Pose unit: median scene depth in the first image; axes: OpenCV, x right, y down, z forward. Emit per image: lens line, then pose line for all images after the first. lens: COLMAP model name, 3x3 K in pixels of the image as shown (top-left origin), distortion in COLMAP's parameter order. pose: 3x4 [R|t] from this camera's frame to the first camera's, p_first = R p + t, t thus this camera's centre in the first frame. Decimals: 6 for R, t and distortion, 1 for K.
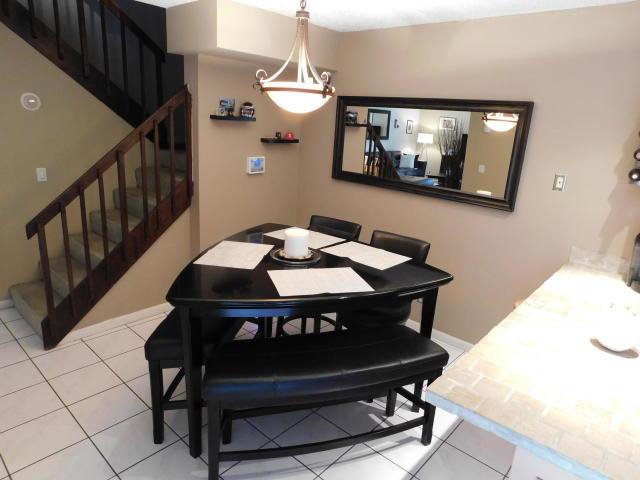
lens RADIAL K [[422.6, 0, 320.0], [0, 422.6, 240.0], [0, 0, 1]] dist [-0.069908, 0.047276]
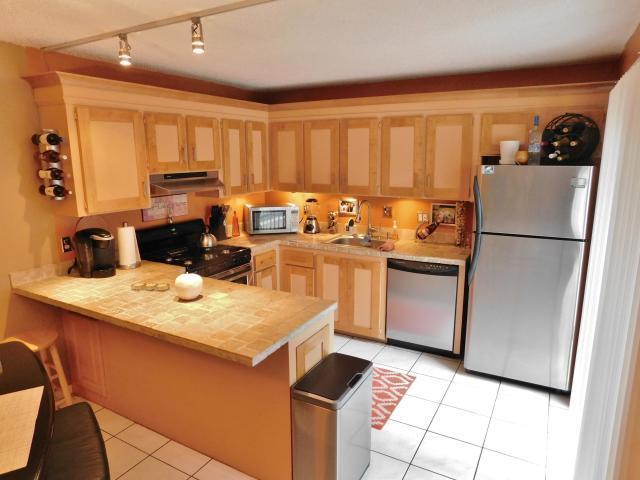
lens RADIAL K [[422.6, 0, 320.0], [0, 422.6, 240.0], [0, 0, 1]] dist [-0.069908, 0.047276]
pose [[-0.218109, -0.253024, 0.942554, -0.617123], [0.260605, 0.915634, 0.306103, -0.220084], [-0.940486, 0.312398, -0.133769, 0.549342]]
